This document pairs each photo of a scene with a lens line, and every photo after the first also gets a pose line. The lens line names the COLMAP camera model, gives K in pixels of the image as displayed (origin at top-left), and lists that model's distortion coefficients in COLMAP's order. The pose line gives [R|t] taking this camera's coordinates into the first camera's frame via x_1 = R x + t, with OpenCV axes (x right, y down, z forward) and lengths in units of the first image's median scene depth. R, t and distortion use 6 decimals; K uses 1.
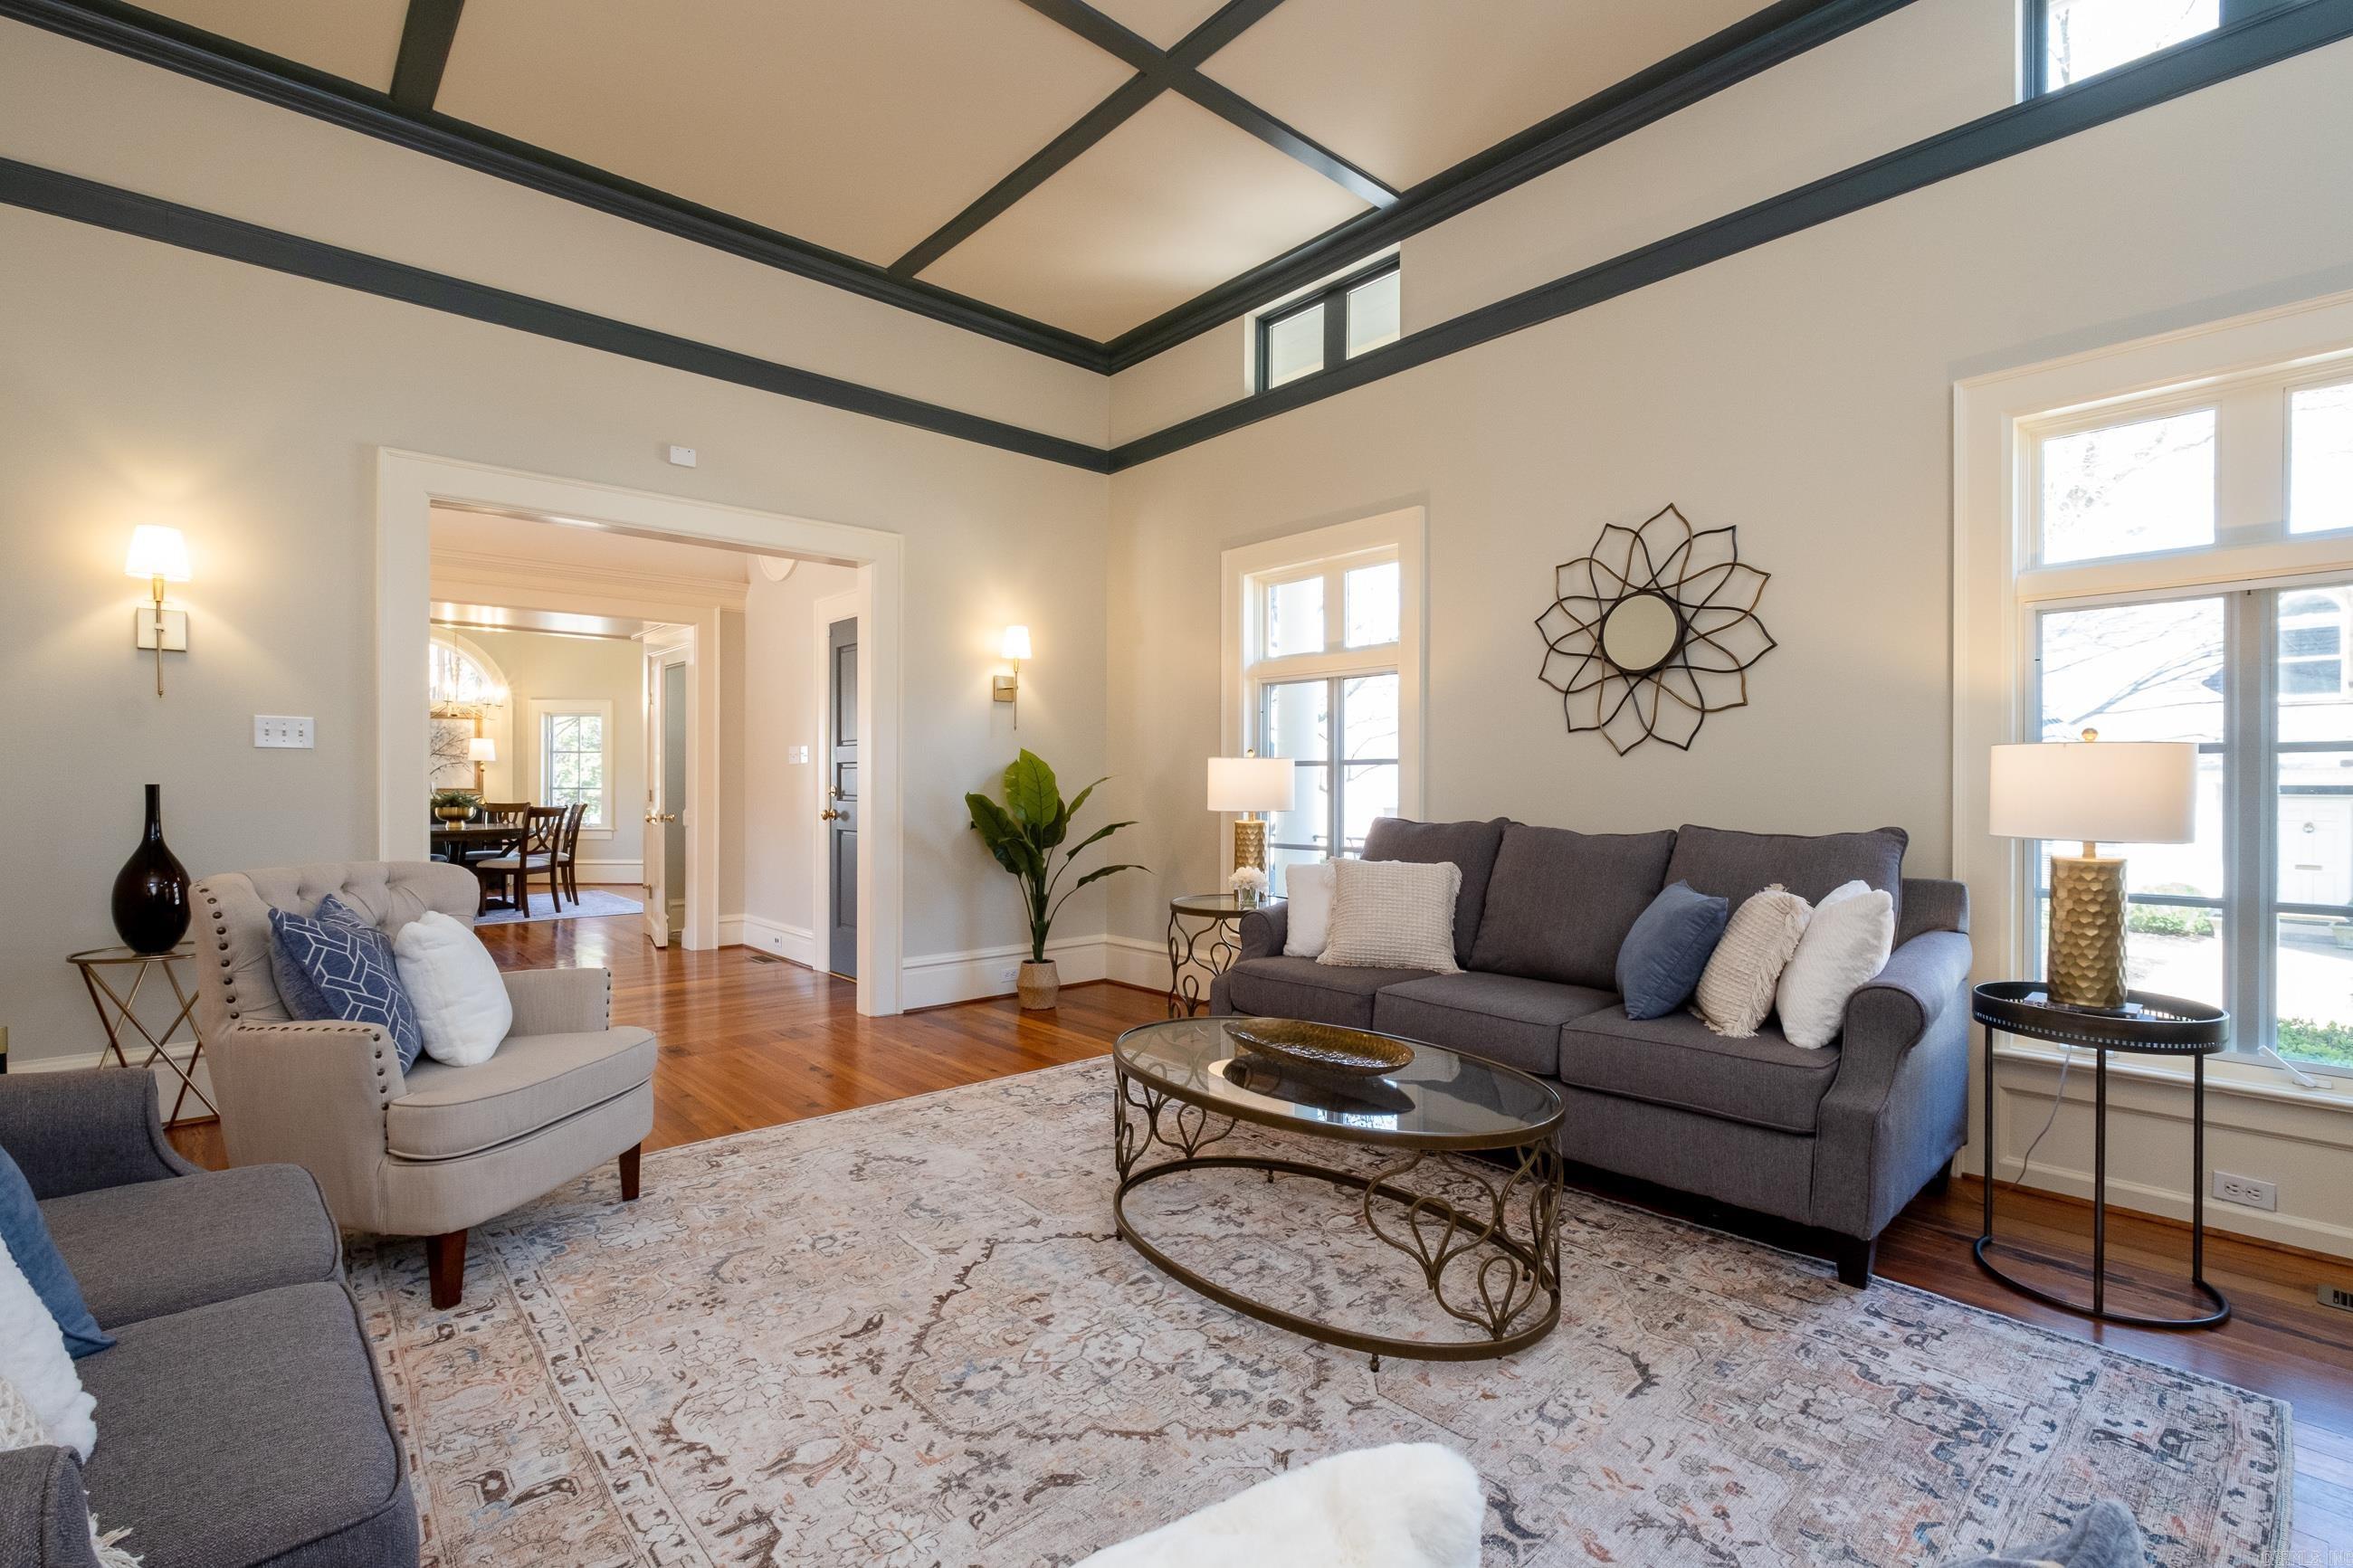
lens RADIAL K [[1050.7, 0, 1176.1], [0, 1050.7, 782.9], [0, 0, 1]] dist [-0.005334, -0.001733]
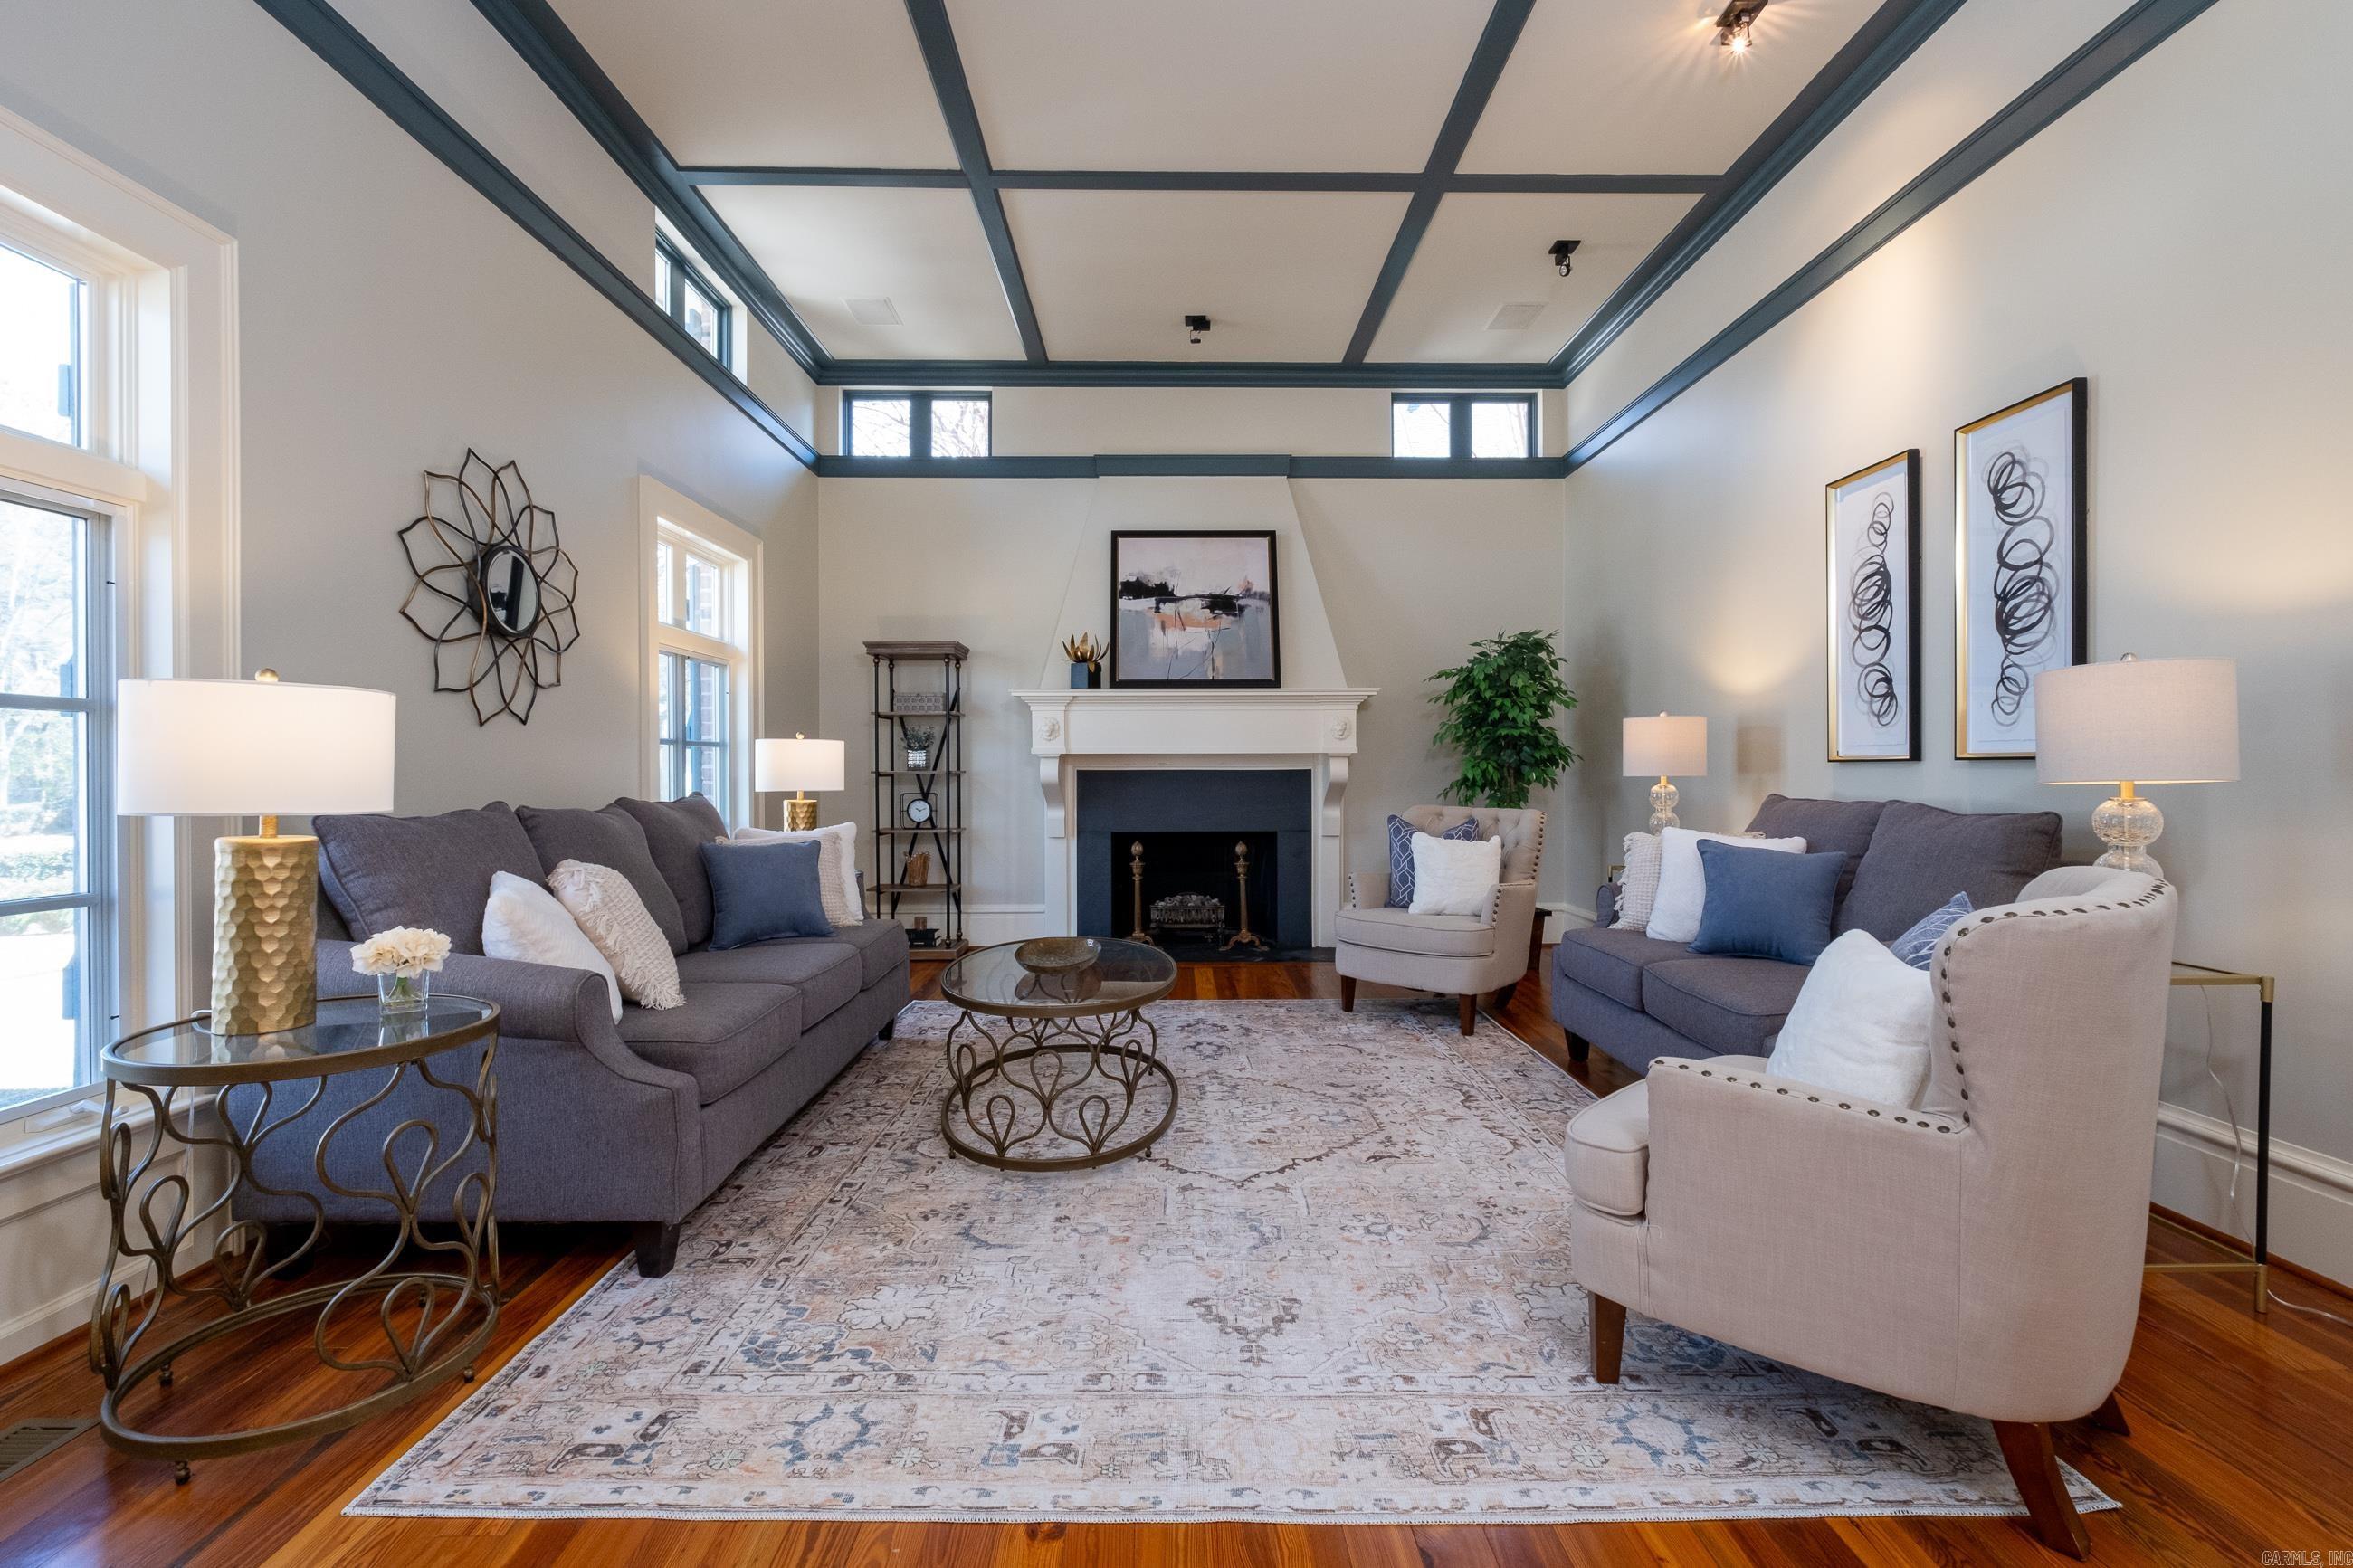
lens RADIAL K [[1050.7, 0, 1179.9], [0, 1050.7, 779.9], [0, 0, 1]] dist [-0.005334, -0.001733]
pose [[-0.760629, -0.005420, 0.649165, -0.673310], [0.001095, 0.999953, 0.009631, 0.011736], [-0.649186, 0.008037, -0.760587, 1.514999]]
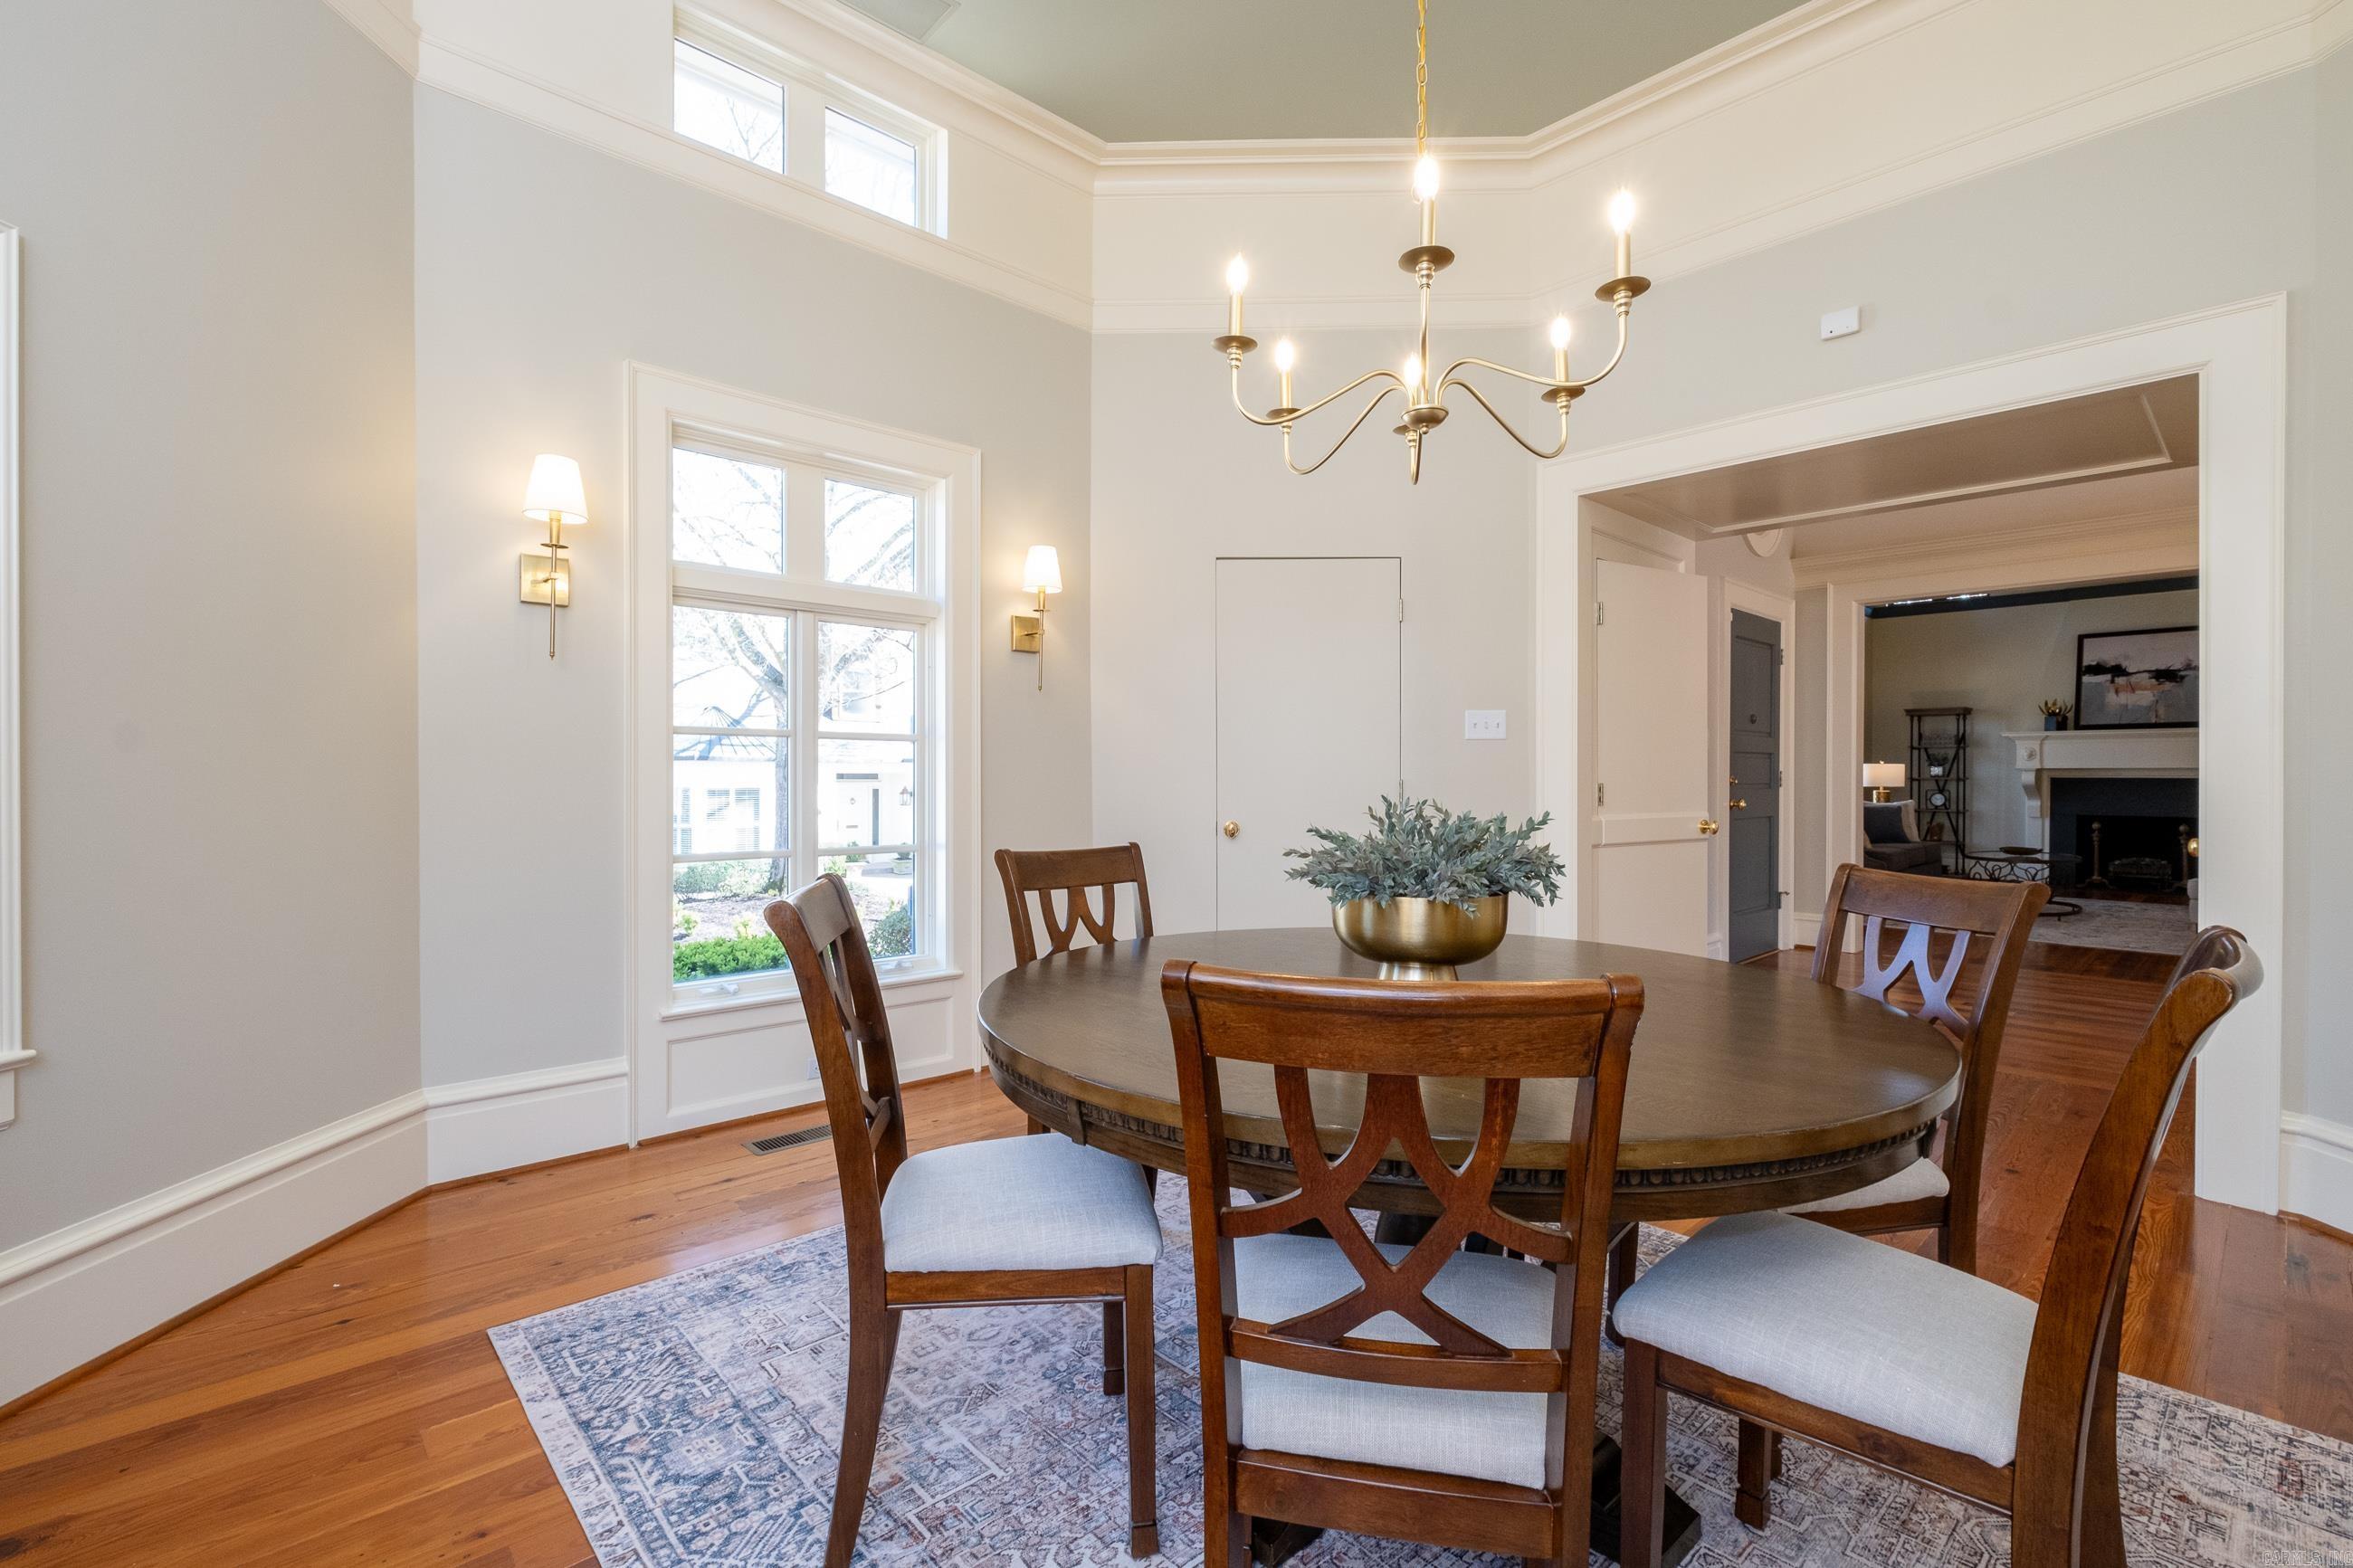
lens RADIAL K [[1050.7, 0, 1169.9], [0, 1050.7, 783.3], [0, 0, 1]] dist [-0.005334, -0.001733]
pose [[-0.028507, -0.011012, 0.999533, -2.587211], [-0.002153, 0.999938, 0.010955, -0.000620], [-0.999591, -0.001839, -0.028529, 3.113119]]
